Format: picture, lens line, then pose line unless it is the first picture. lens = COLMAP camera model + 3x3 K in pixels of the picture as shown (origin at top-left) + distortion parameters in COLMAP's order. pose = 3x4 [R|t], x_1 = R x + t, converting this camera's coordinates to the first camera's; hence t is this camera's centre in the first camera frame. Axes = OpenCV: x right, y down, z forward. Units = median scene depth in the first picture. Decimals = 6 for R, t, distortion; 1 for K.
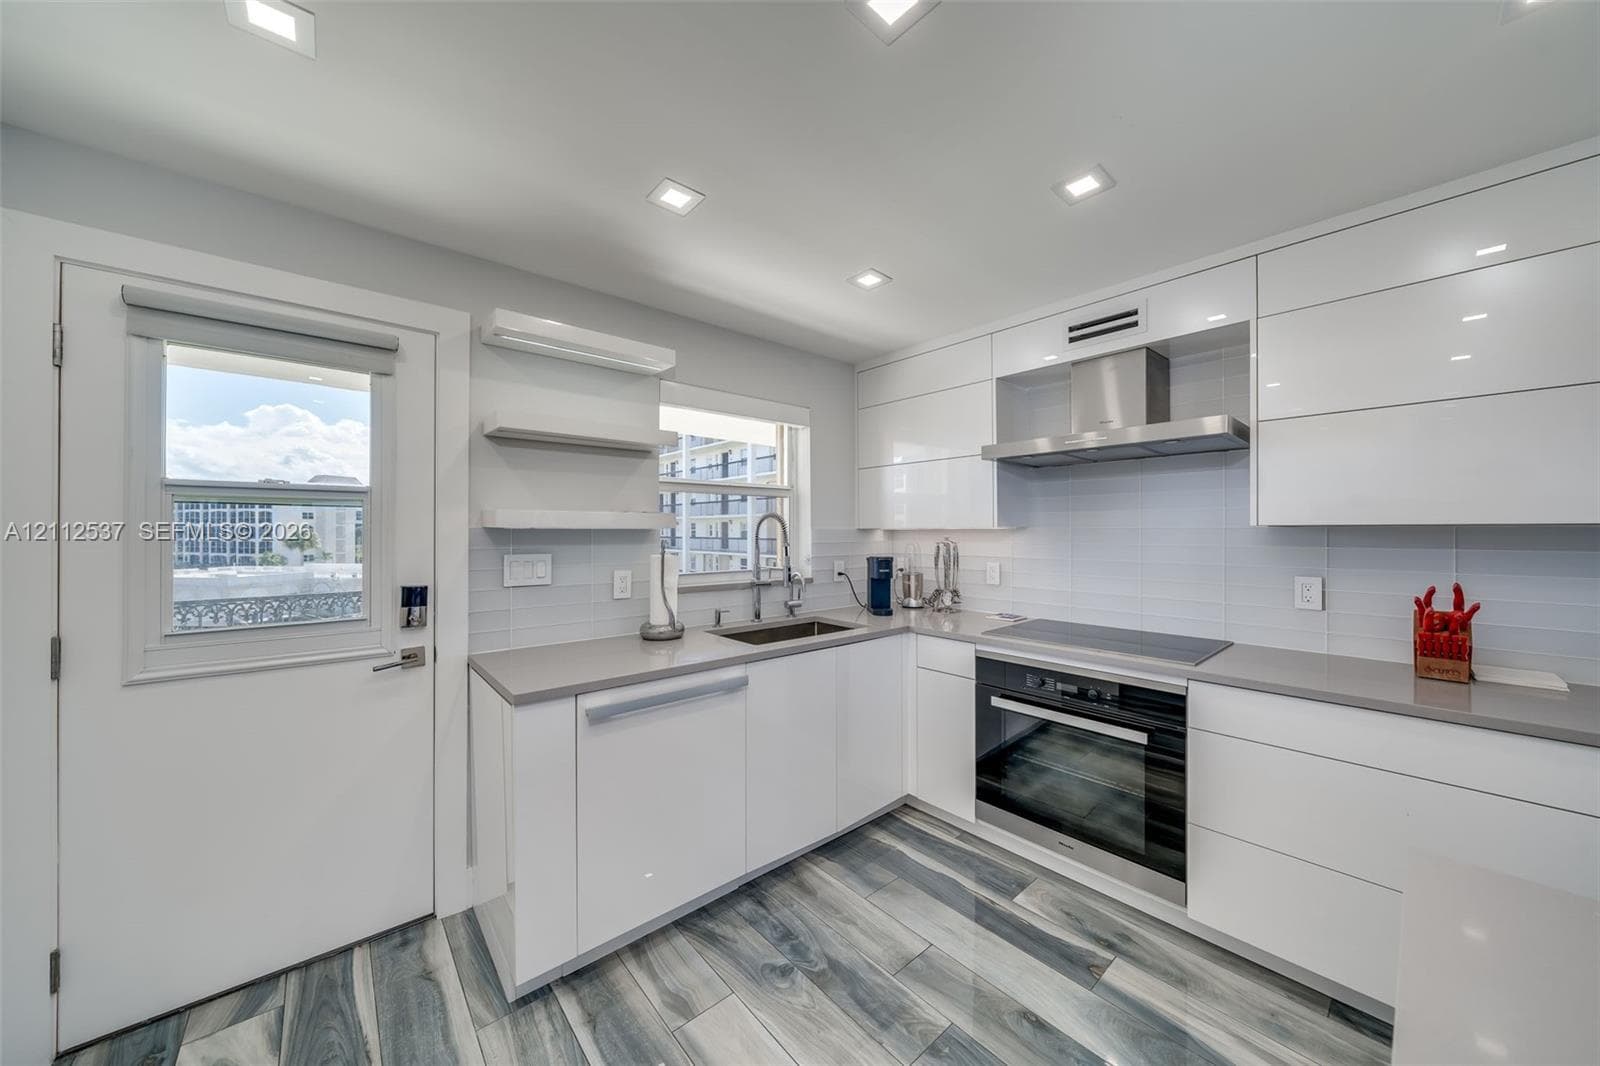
lens RADIAL K [[554.3, 0, 806.6], [0, 554.3, 527.9], [0, 0, 1]] dist [-0.005253, -0.000037]
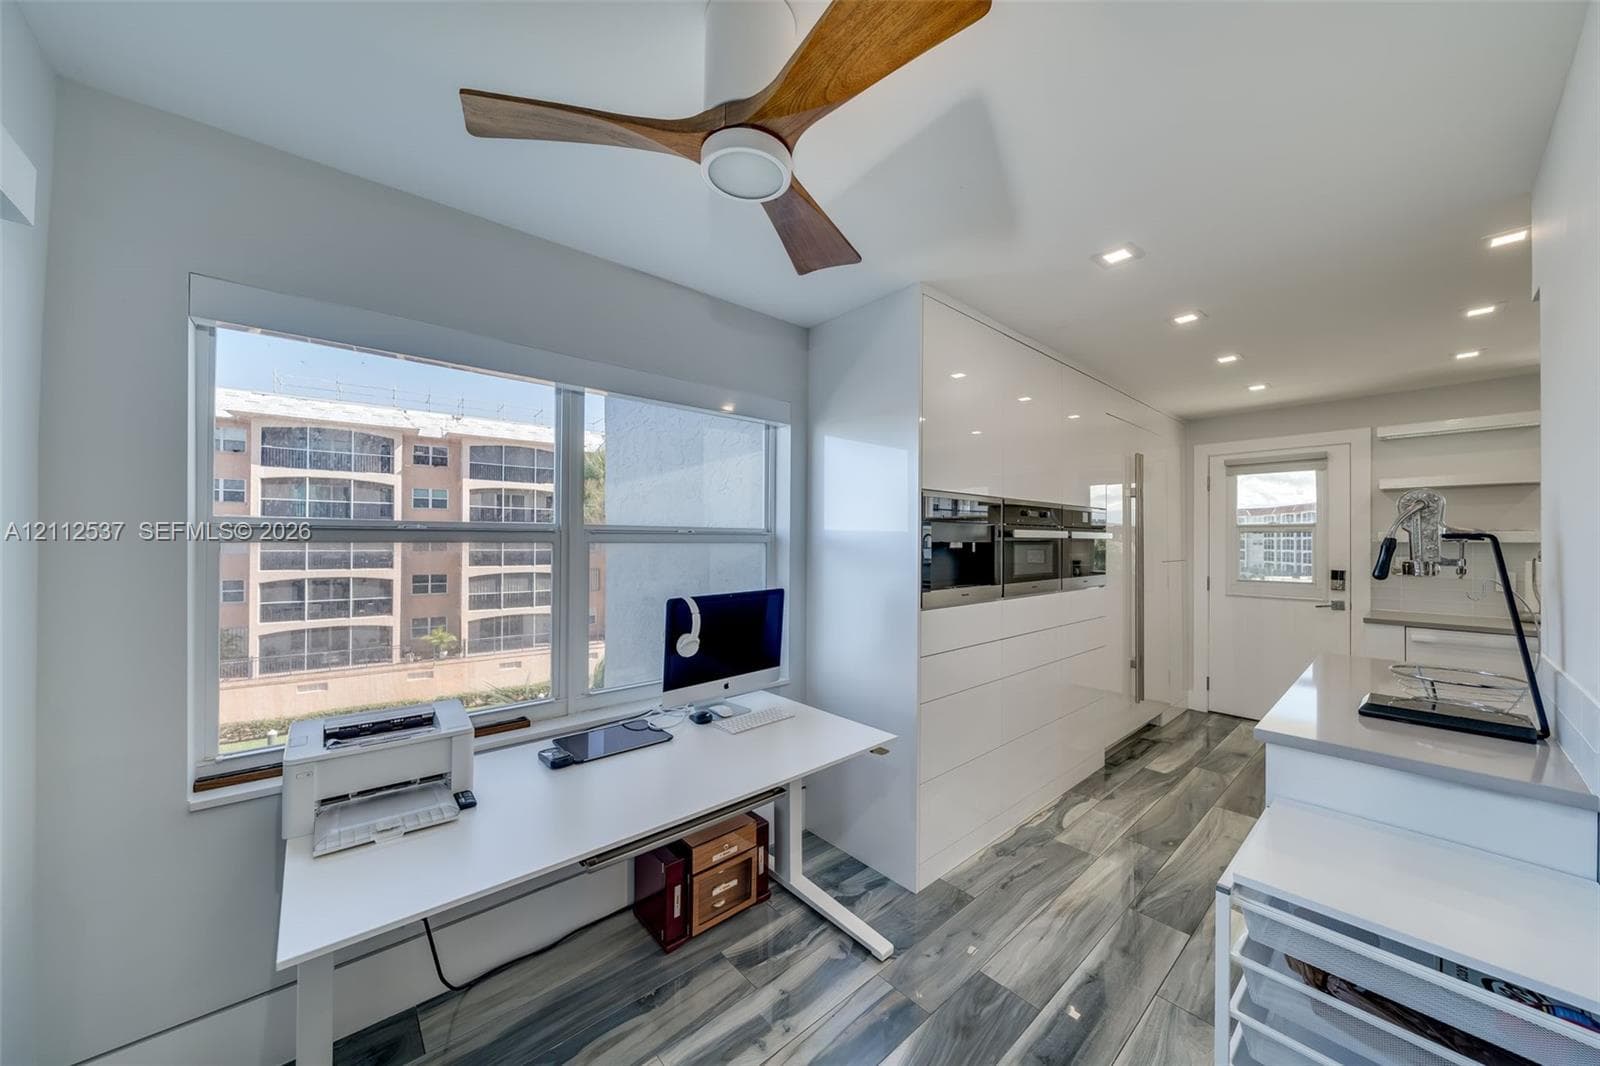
lens RADIAL K [[554.3, 0, 806.4], [0, 554.3, 535.9], [0, 0, 1]] dist [-0.005253, -0.000037]
pose [[0.007781, -0.011364, -0.999905, 1.305025], [0.000397, 0.999935, -0.011362, 0.000783], [0.999970, -0.000308, 0.007785, -0.975053]]
